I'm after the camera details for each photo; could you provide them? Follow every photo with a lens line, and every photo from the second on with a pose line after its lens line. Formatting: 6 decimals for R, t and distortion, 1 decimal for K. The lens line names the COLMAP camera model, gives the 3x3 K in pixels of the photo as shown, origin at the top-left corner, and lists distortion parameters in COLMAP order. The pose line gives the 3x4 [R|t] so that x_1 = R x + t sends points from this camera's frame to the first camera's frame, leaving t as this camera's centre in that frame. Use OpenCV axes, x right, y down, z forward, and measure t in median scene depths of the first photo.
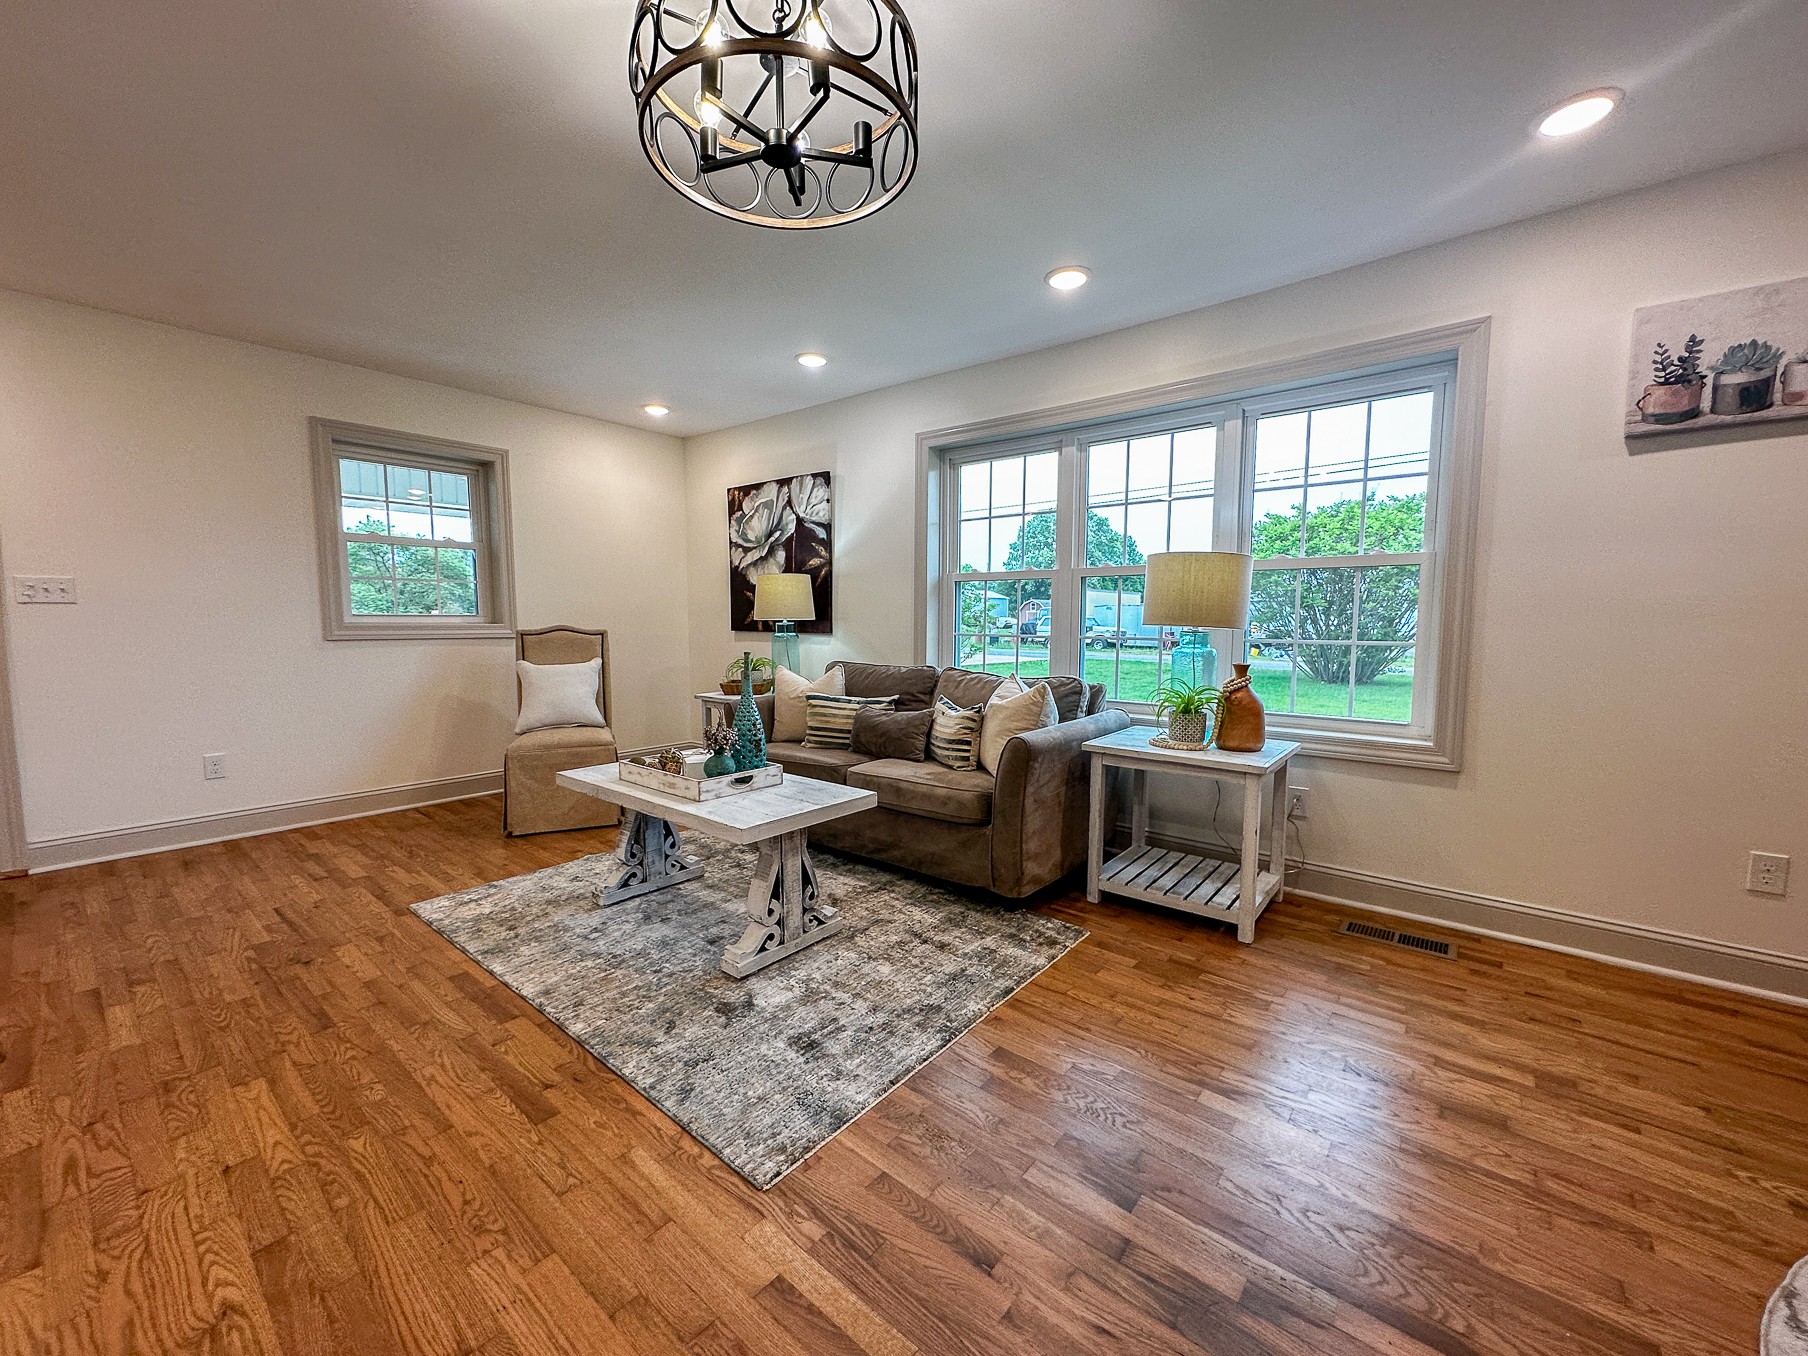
lens RADIAL K [[723.8, 0, 904.0], [0, 723.8, 678.0], [0, 0, 1]] dist [-0.006062, 0.000095]
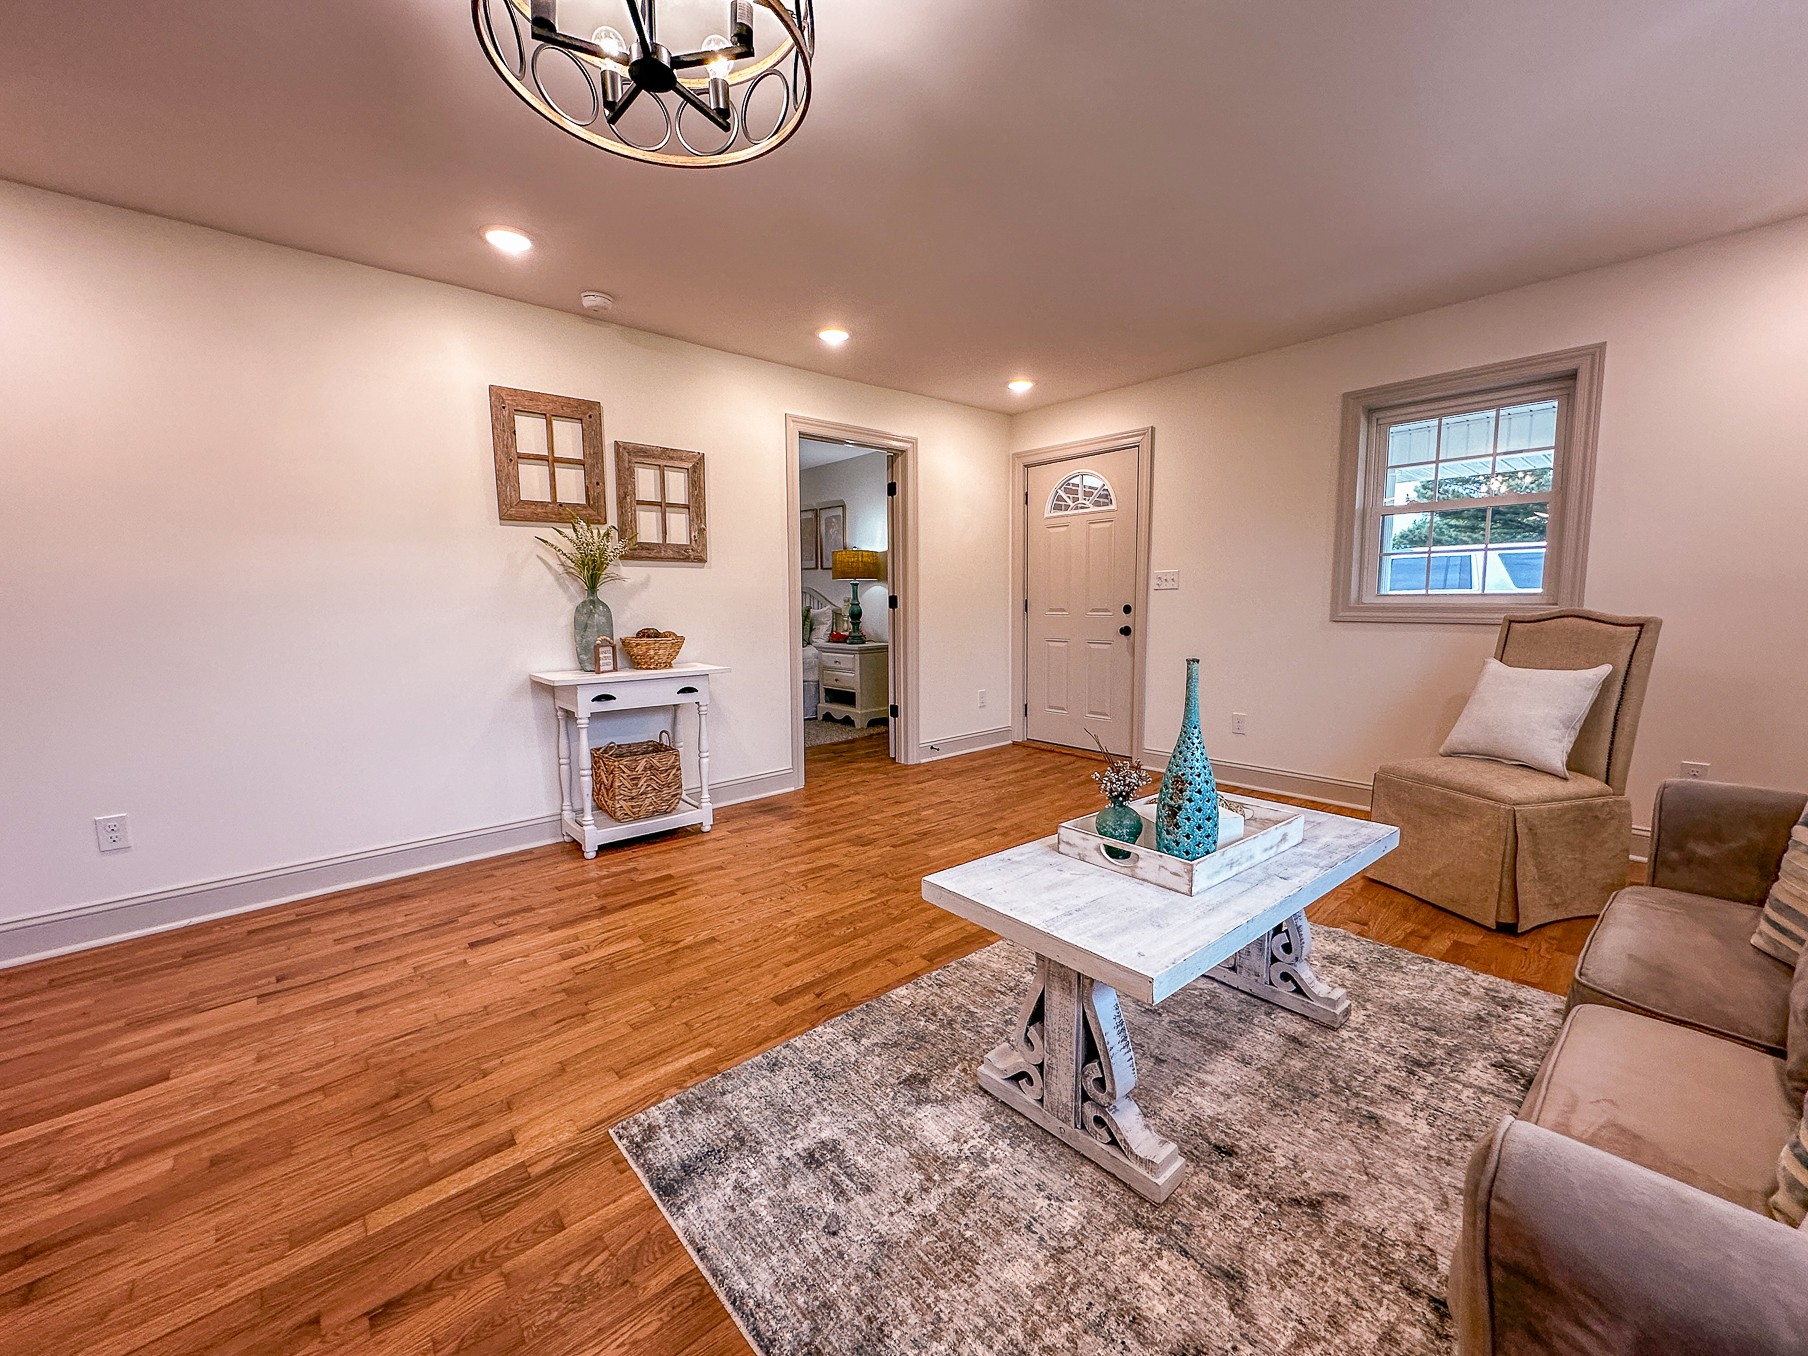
lens RADIAL K [[723.8, 0, 904.0], [0, 723.8, 678.0], [0, 0, 1]] dist [-0.006062, 0.000095]
pose [[-0.161617, 0.106375, -0.981104, 0.449362], [-0.075944, 0.989885, 0.119837, -0.079976], [0.983927, 0.093877, -0.151904, 0.947541]]
